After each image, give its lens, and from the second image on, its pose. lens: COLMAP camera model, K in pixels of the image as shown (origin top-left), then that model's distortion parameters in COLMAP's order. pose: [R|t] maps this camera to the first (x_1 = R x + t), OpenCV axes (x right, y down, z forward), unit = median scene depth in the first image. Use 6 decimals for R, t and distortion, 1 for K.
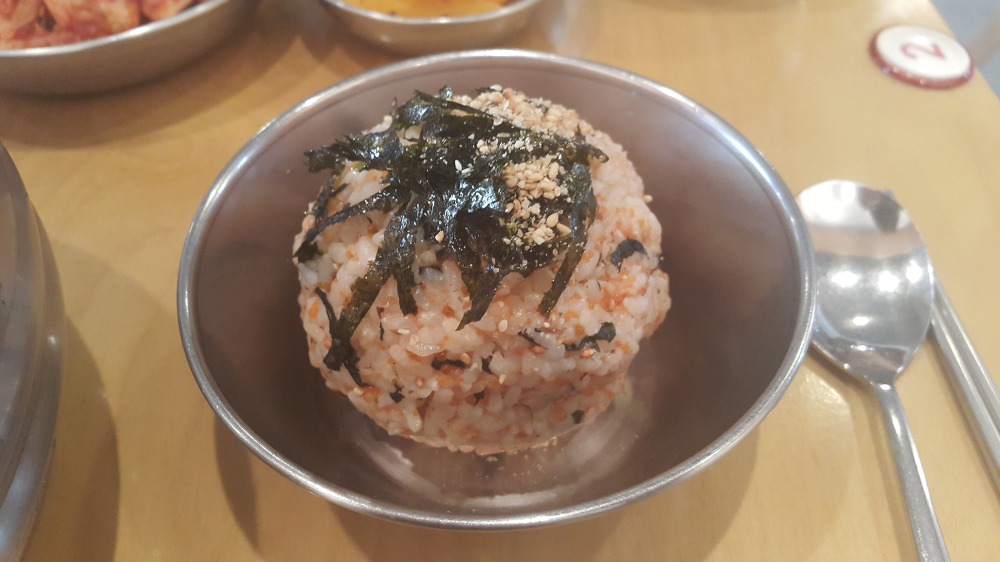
lens RADIAL K [[814.6, 0, 500.0], [0, 814.6, 281.0], [0, 0, 1]] dist [0.001887, -0.093407]
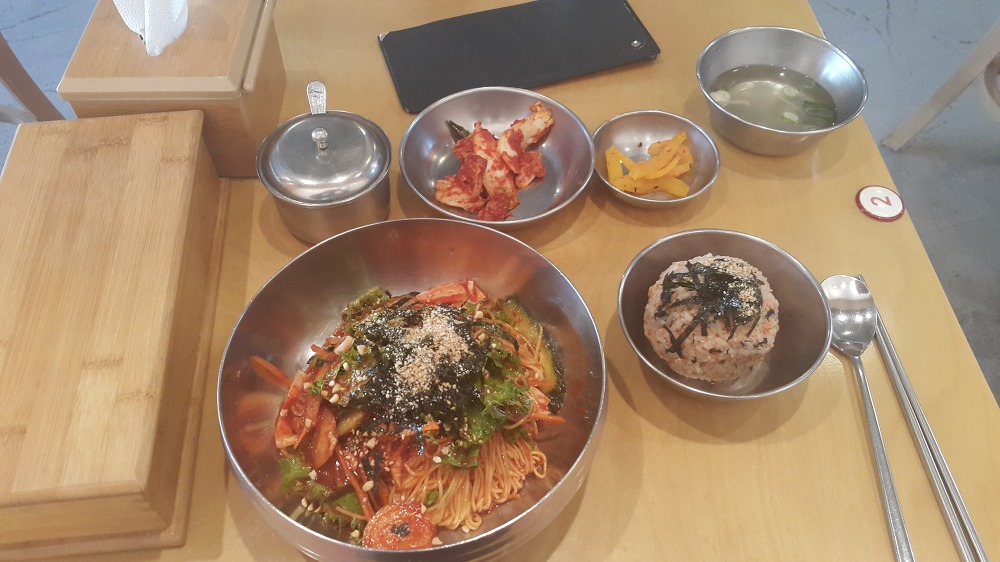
lens RADIAL K [[787.3, 0, 500.0], [0, 787.3, 281.0], [0, 0, 1]] dist [0.137222, -0.288753]
pose [[0.999974, -0.006491, 0.003203, -0.889702], [0.006325, 0.998760, 0.049384, -0.322633], [-0.003520, -0.049363, 0.998775, -2.028686]]
